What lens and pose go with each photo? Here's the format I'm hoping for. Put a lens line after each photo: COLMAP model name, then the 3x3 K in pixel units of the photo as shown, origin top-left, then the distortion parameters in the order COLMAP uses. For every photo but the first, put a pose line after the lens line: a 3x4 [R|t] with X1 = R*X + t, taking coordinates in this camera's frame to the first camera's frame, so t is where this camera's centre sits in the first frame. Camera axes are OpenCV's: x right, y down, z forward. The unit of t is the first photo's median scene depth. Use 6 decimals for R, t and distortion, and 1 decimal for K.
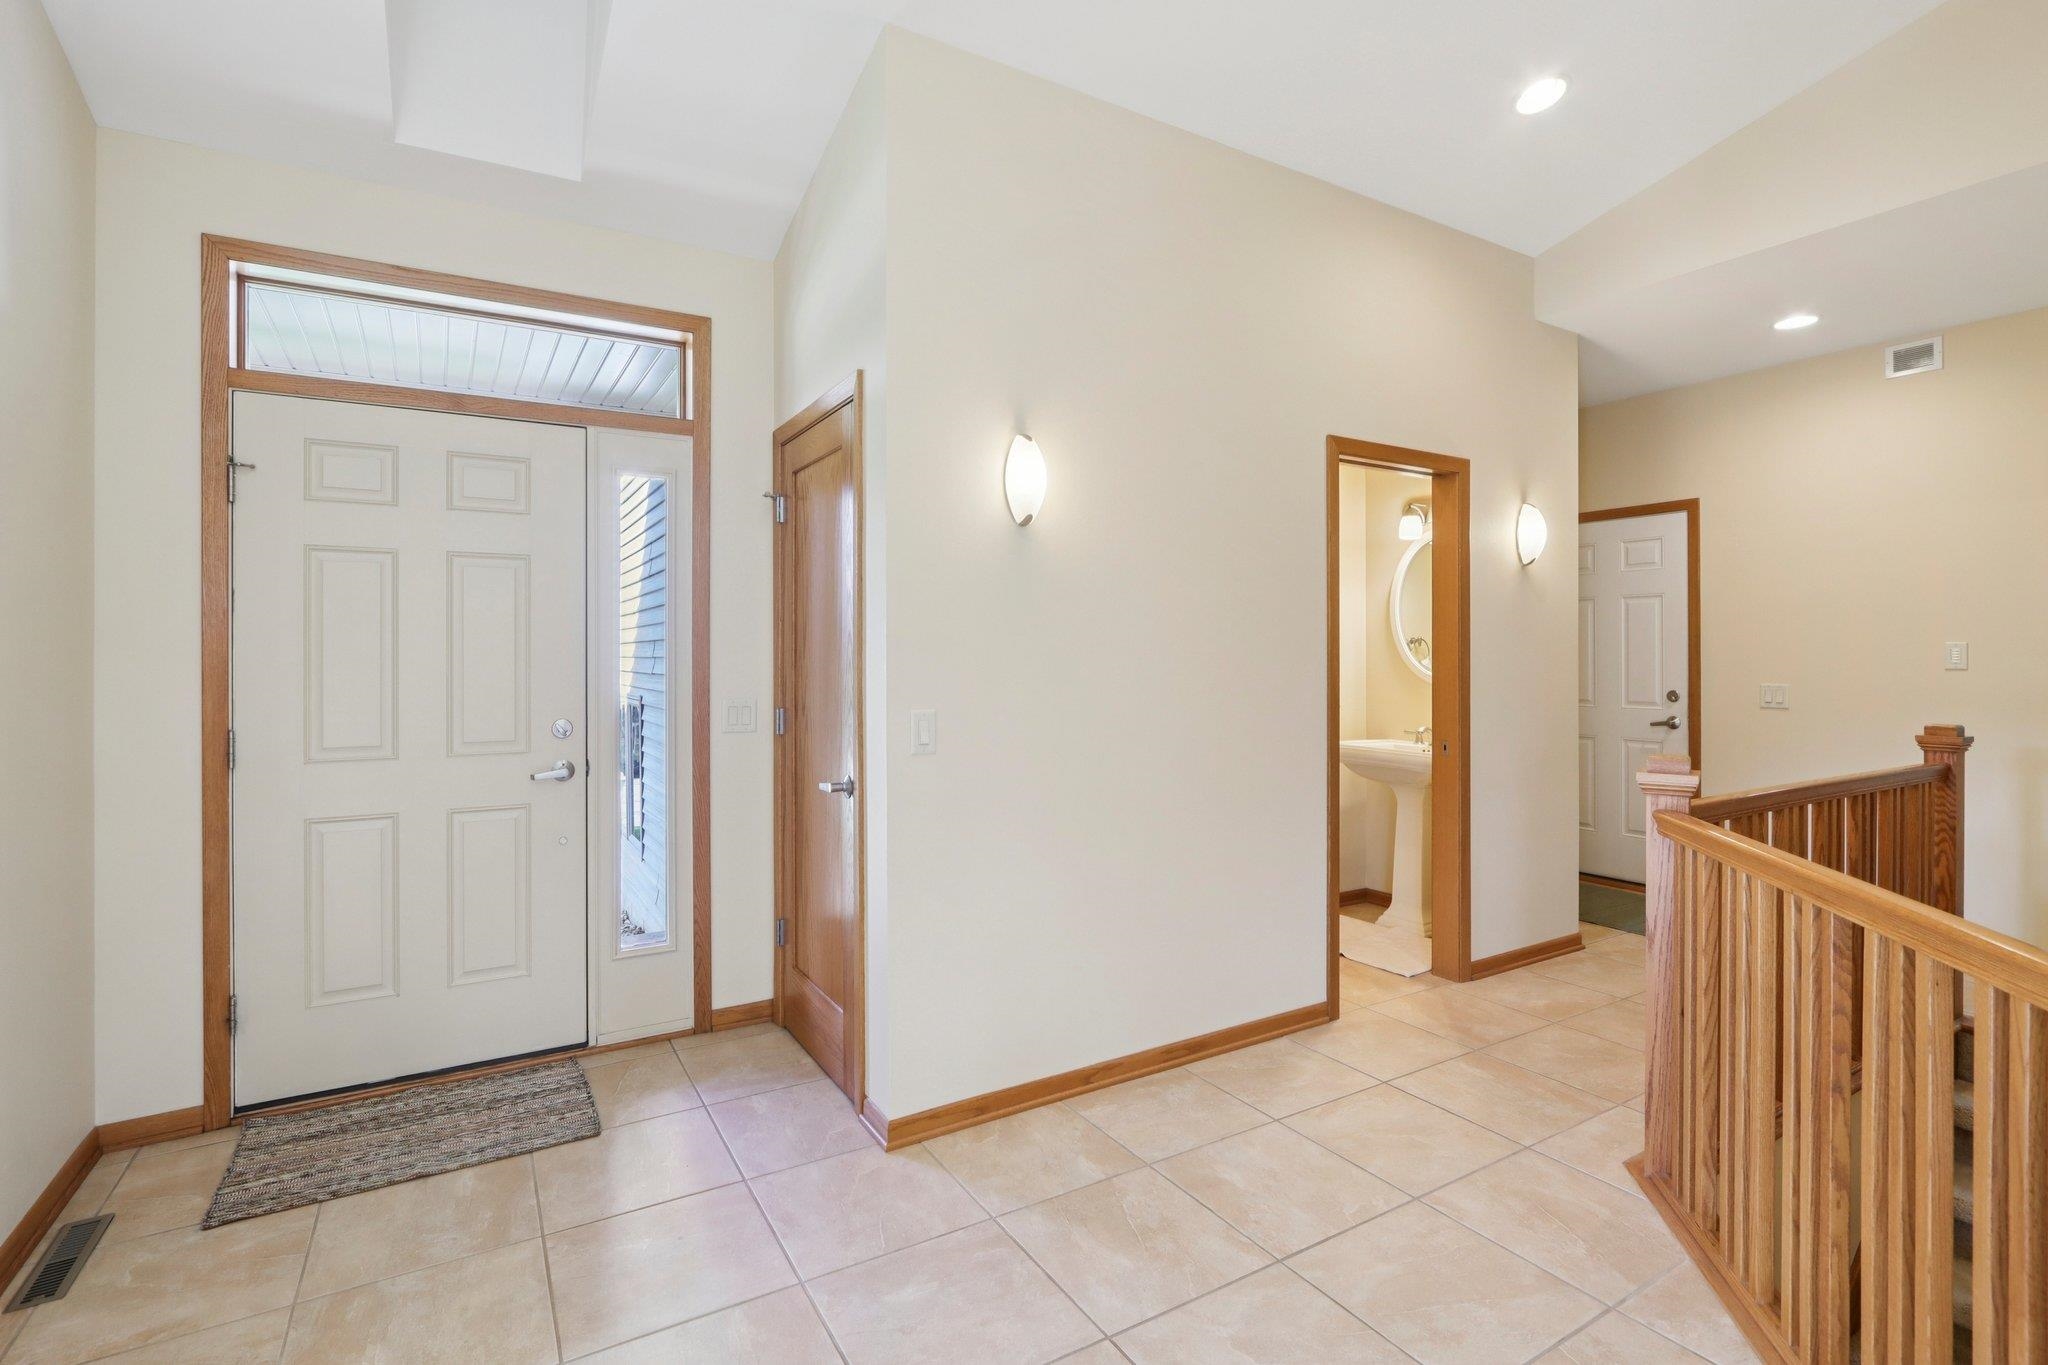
lens RADIAL K [[950.7, 0, 1018.4], [0, 950.7, 661.4], [0, 0, 1]] dist [-0.012817, 0.000256]
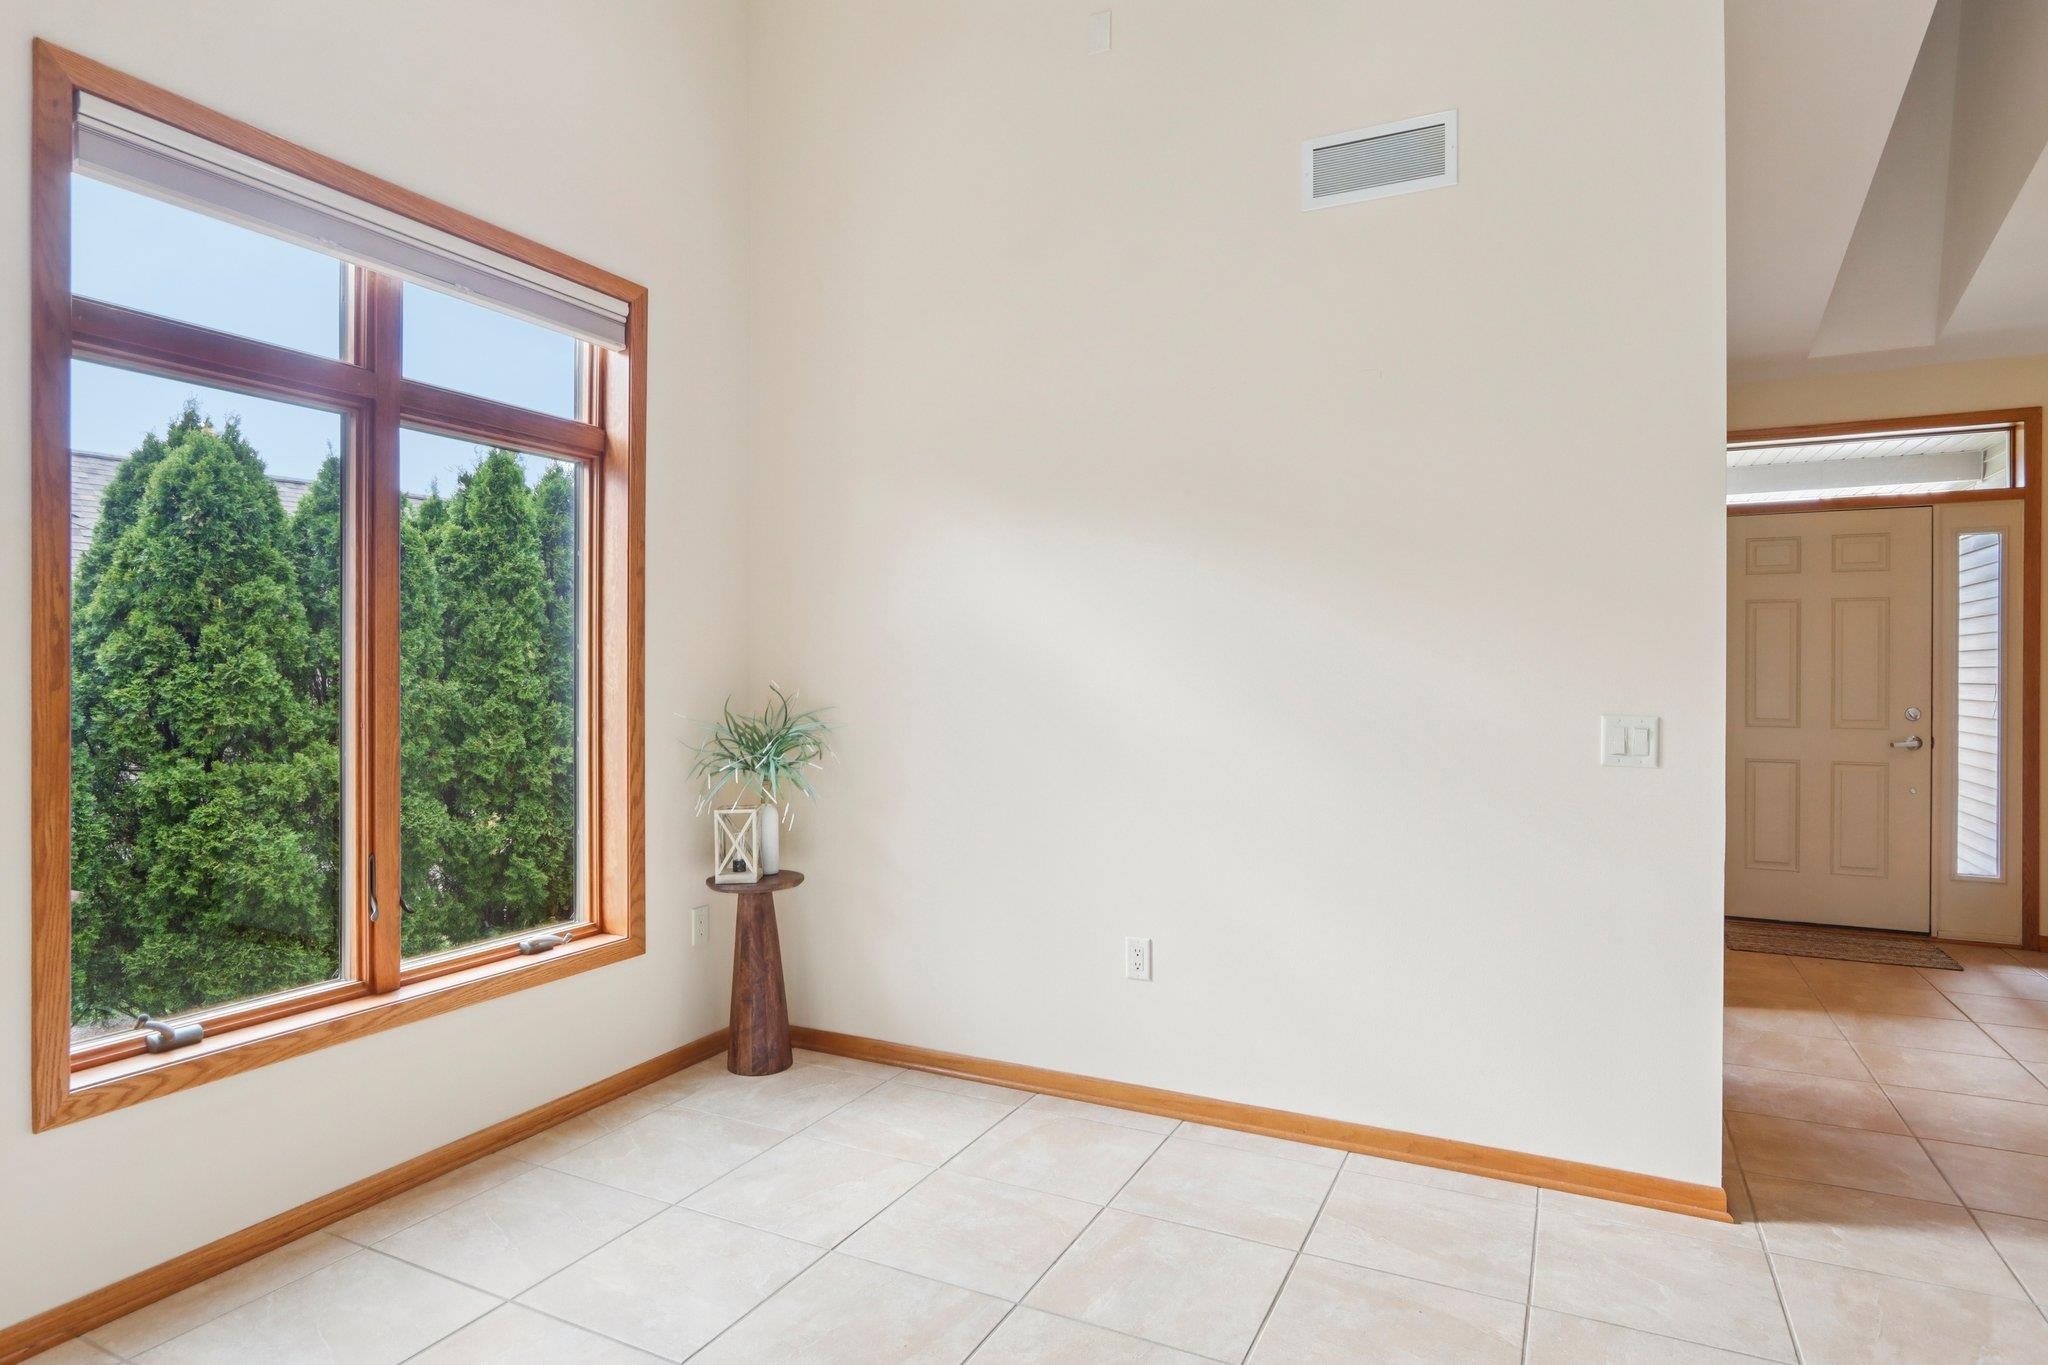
lens RADIAL K [[1121.3, 0, 1023.0], [0, 1121.3, 674.3], [0, 0, 1]] dist [-0.010011, -0.000118]
pose [[0.540750, 0.003024, -0.841178, 0.224475], [-0.006617, 0.999978, -0.000659, 0.019733], [0.841158, 0.005922, 0.540758, -1.094803]]
